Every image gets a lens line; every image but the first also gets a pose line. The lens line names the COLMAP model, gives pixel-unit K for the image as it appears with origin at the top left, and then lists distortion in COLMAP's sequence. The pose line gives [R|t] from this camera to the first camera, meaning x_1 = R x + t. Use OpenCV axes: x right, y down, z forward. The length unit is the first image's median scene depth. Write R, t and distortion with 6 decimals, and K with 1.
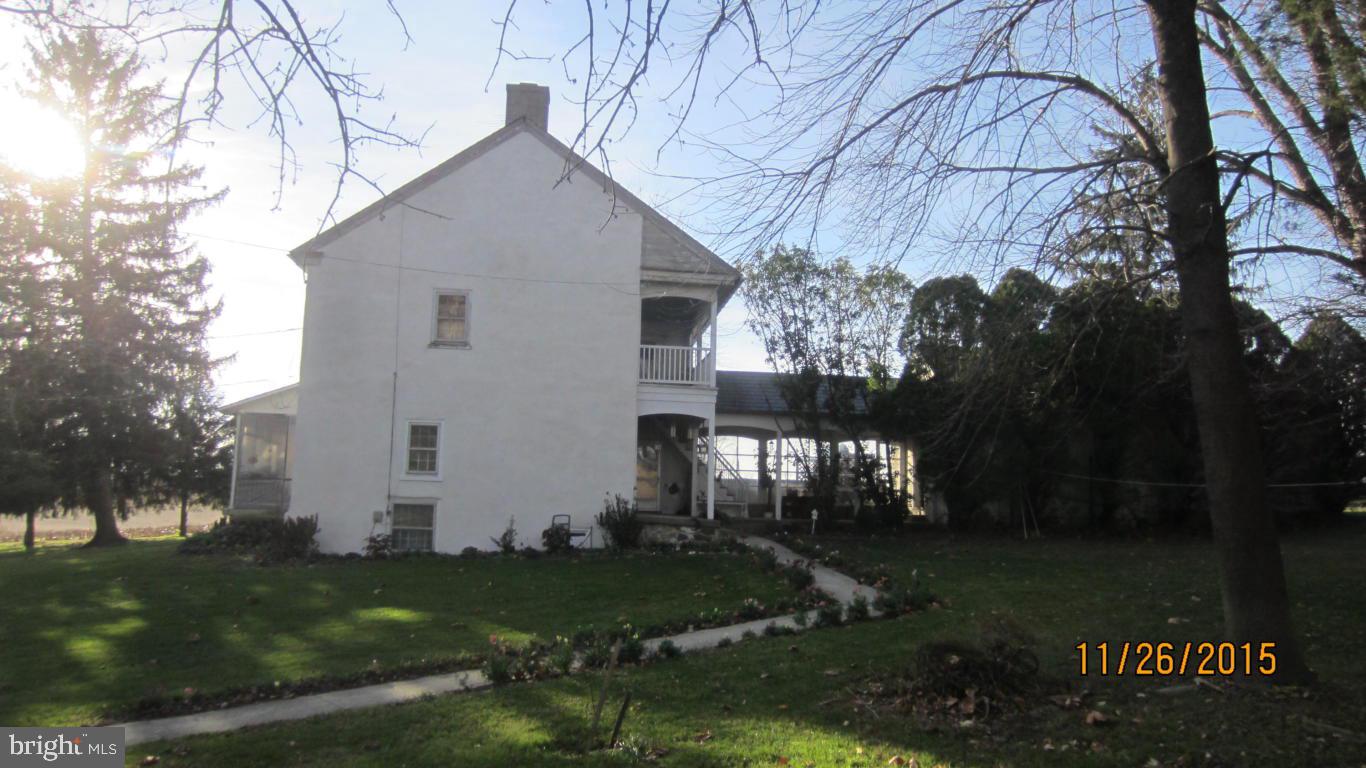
lens RADIAL K [[1029.0, 0, 683.0], [0, 1029.0, 384.0], [0, 0, 1]] dist [-0.003264, -0.001738]
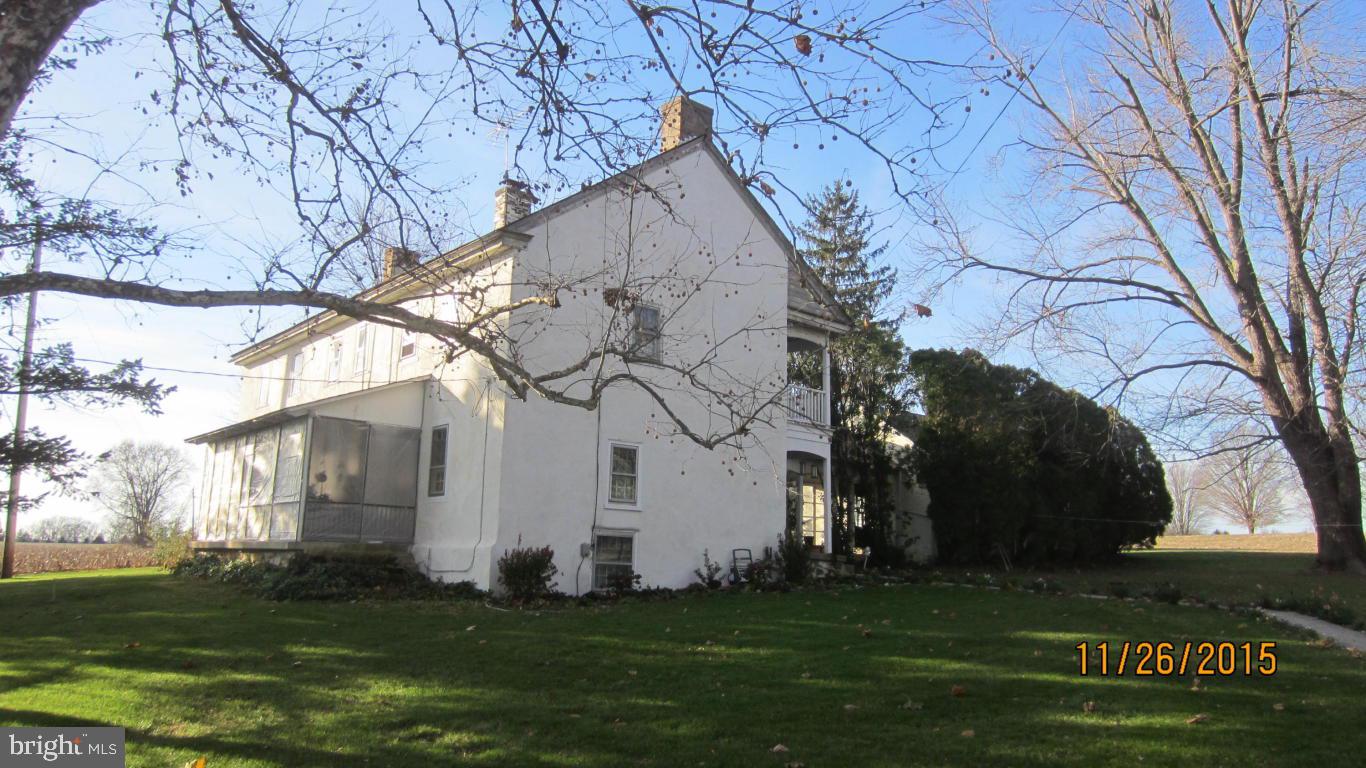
lens RADIAL K [[1029.0, 0, 683.0], [0, 1029.0, 384.0], [0, 0, 1]] dist [-0.003264, -0.001738]
pose [[0.803259, 0.099901, 0.587192, -0.745601], [-0.068874, 0.994800, -0.075030, 0.049047], [-0.591634, 0.019826, 0.805963, 0.249304]]
